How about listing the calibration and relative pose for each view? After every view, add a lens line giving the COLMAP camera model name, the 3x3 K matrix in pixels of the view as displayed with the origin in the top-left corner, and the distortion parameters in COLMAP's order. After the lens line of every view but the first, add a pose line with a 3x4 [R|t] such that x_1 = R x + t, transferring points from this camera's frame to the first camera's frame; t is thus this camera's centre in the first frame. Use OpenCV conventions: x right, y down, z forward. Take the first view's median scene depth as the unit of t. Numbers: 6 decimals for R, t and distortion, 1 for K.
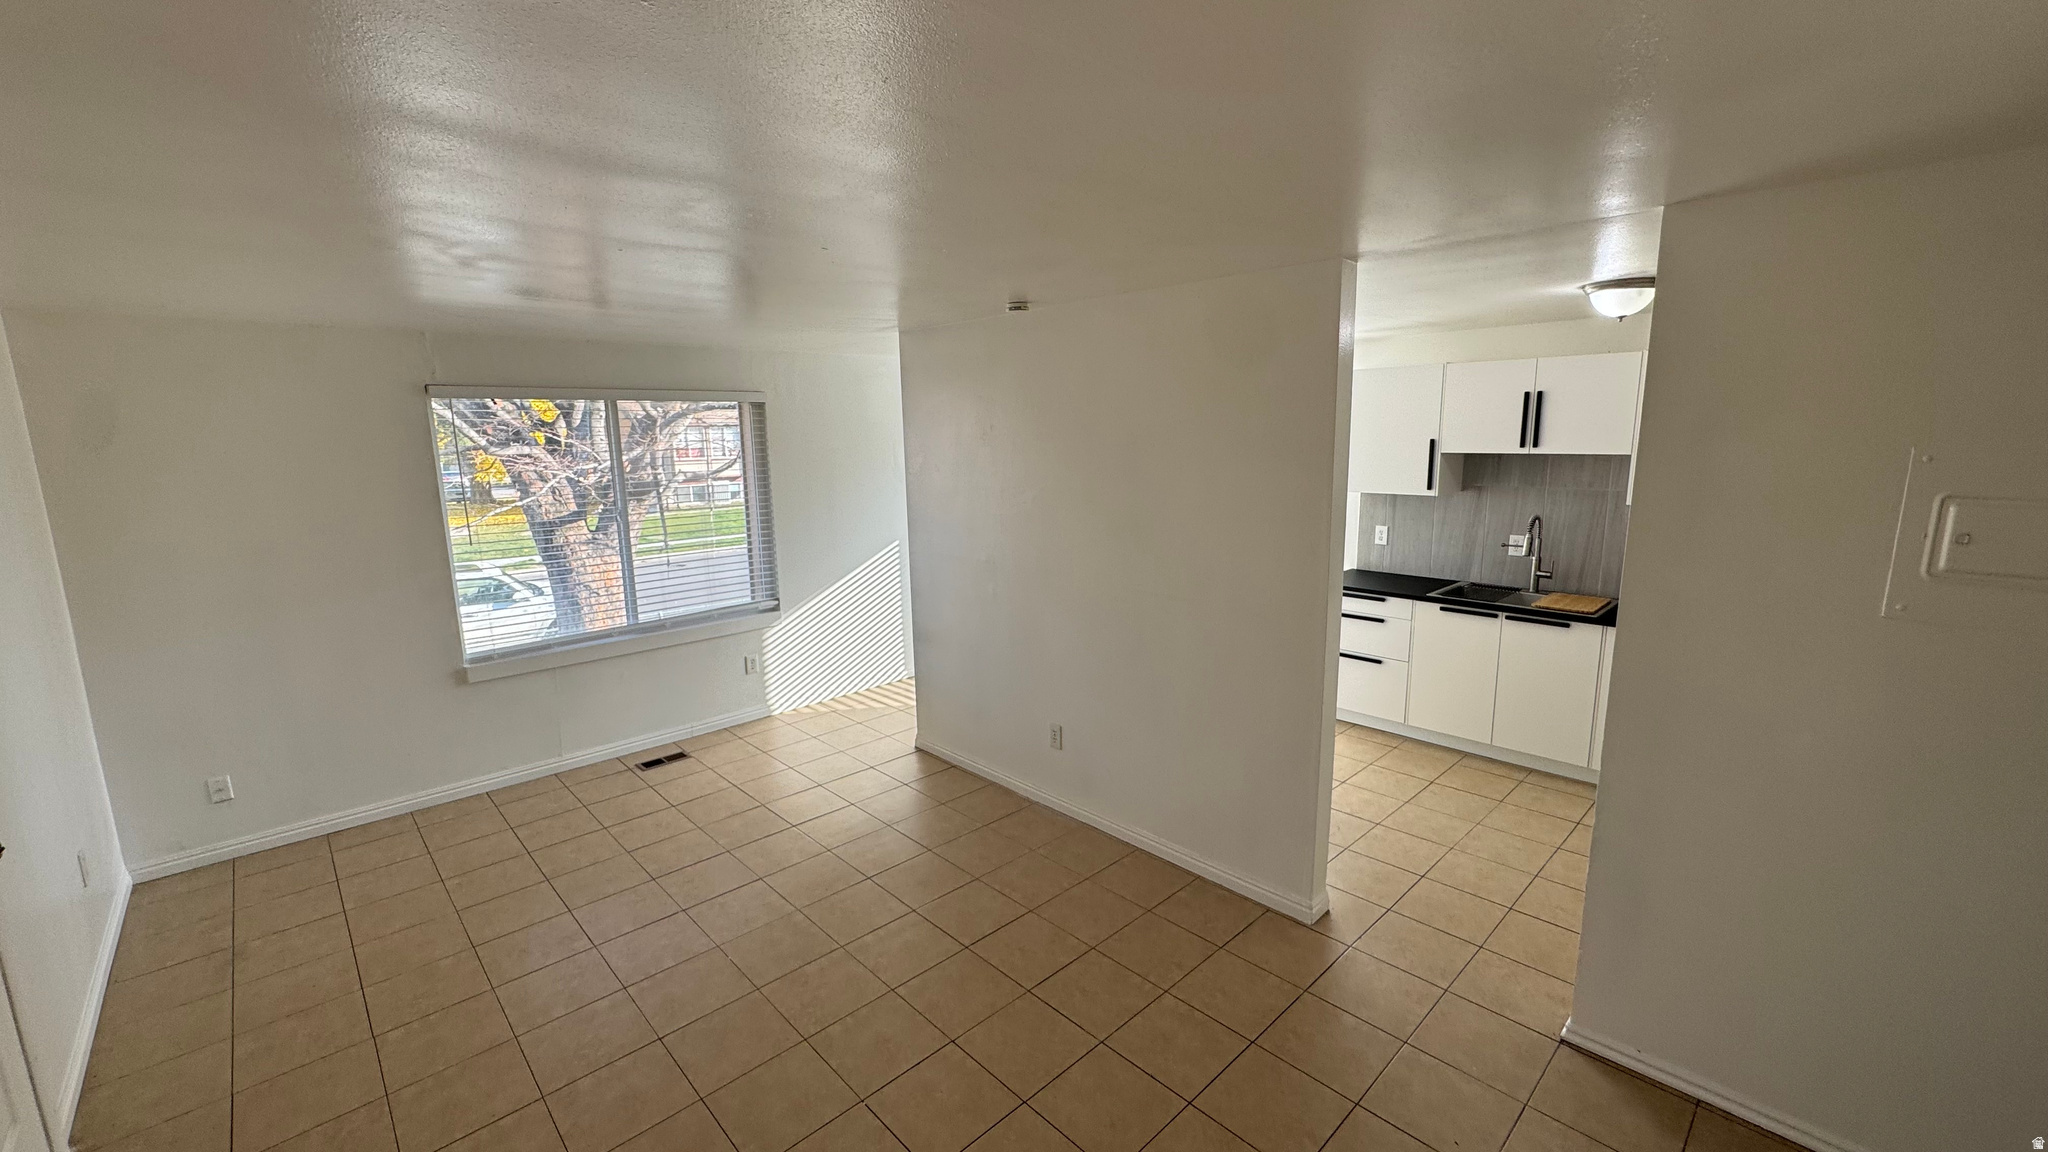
lens RADIAL K [[813.1, 0, 1024.0], [0, 813.1, 576.0], [0, 0, 1]] dist [-0.001490, 0.000156]
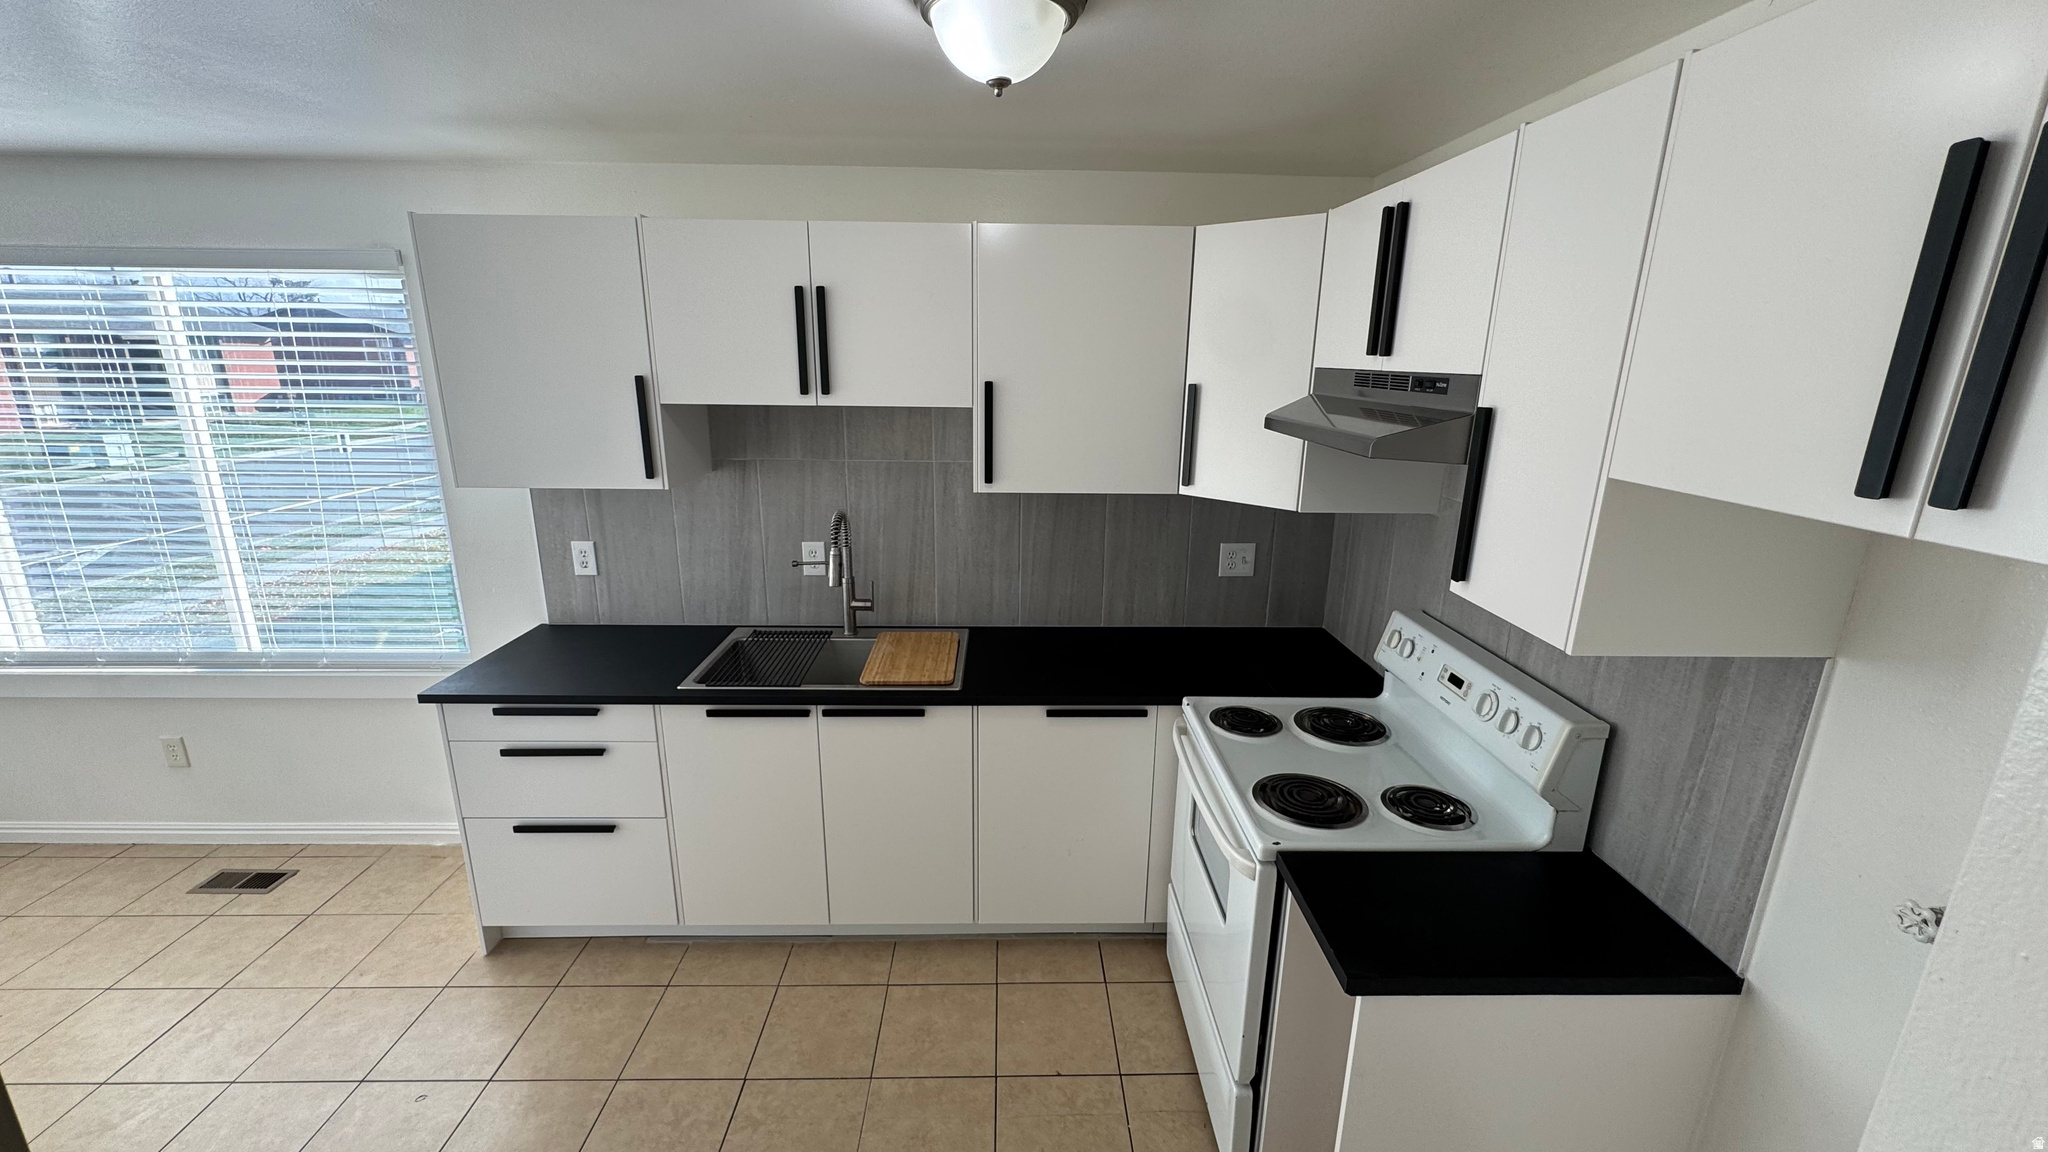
lens RADIAL K [[813.1, 0, 1024.0], [0, 813.1, 576.0], [0, 0, 1]] dist [-0.001490, 0.000156]
pose [[0.670275, -0.171172, 0.722102, 0.286608], [0.108164, 0.985178, 0.133133, -0.090591], [-0.734188, -0.011131, 0.678855, 0.499227]]
